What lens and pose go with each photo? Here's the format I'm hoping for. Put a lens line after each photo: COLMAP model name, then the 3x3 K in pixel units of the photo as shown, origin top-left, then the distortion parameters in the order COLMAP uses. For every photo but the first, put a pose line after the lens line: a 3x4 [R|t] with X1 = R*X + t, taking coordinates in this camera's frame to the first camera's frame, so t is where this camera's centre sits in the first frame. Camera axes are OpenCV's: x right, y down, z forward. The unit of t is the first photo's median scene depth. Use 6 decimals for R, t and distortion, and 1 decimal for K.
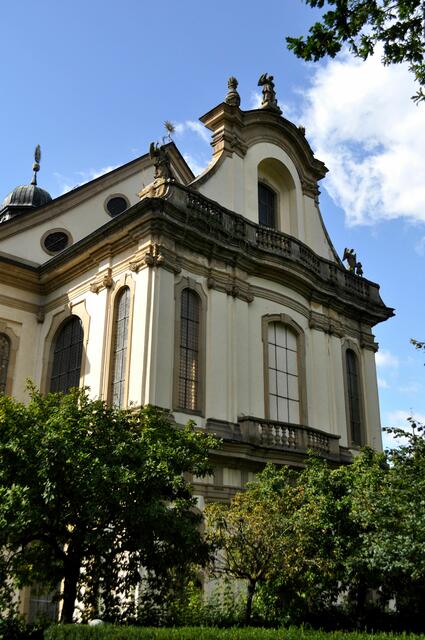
lens RADIAL K [[645.8, 0, 212.5], [0, 645.8, 320.0], [0, 0, 1]] dist [-0.110373, 0.005158]
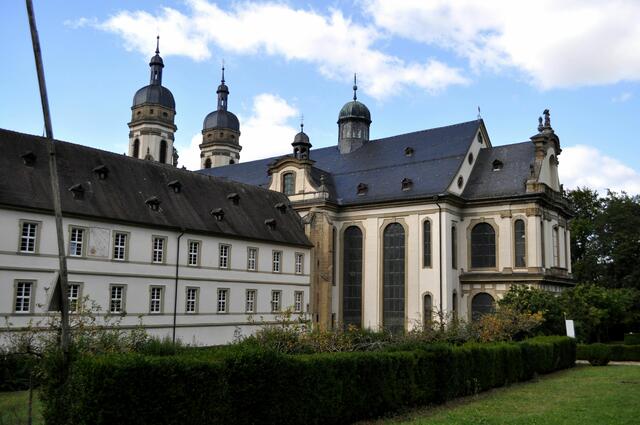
lens RADIAL K [[595.6, 0, 336.5], [0, 595.6, 181.1], [0, 0, 1]] dist [0.047438, 0.002462]
pose [[0.975606, 0.052947, 0.213046, -1.280965], [-0.088838, 0.982685, 0.162597, -0.491979], [-0.200748, -0.177557, 0.963418, -1.114933]]
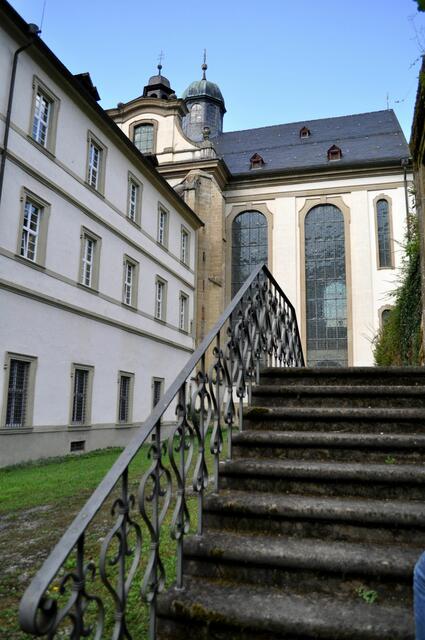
lens RADIAL K [[498.9, 0, 212.5], [0, 498.9, 320.0], [0, 0, 1]] dist [-0.077323, 0.007123]
pose [[0.849792, 0.099113, 0.517716, -1.414260], [-0.205303, 0.966839, 0.151896, 0.192045], [-0.485493, -0.235368, 0.841961, 0.097494]]
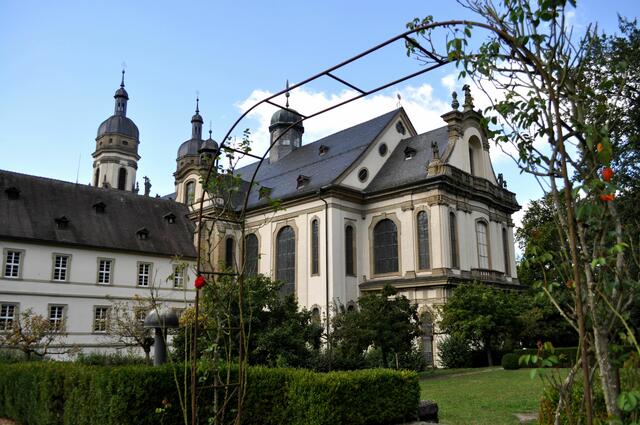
lens RADIAL K [[498.9, 0, 320.0], [0, 498.9, 212.5], [0, 0, 1]] dist [-0.077323, 0.007123]
pose [[0.998720, -0.001269, 0.050566, -0.509834], [-0.006381, 0.988536, 0.150853, -0.267788], [-0.050178, -0.150983, 0.987262, -0.591950]]
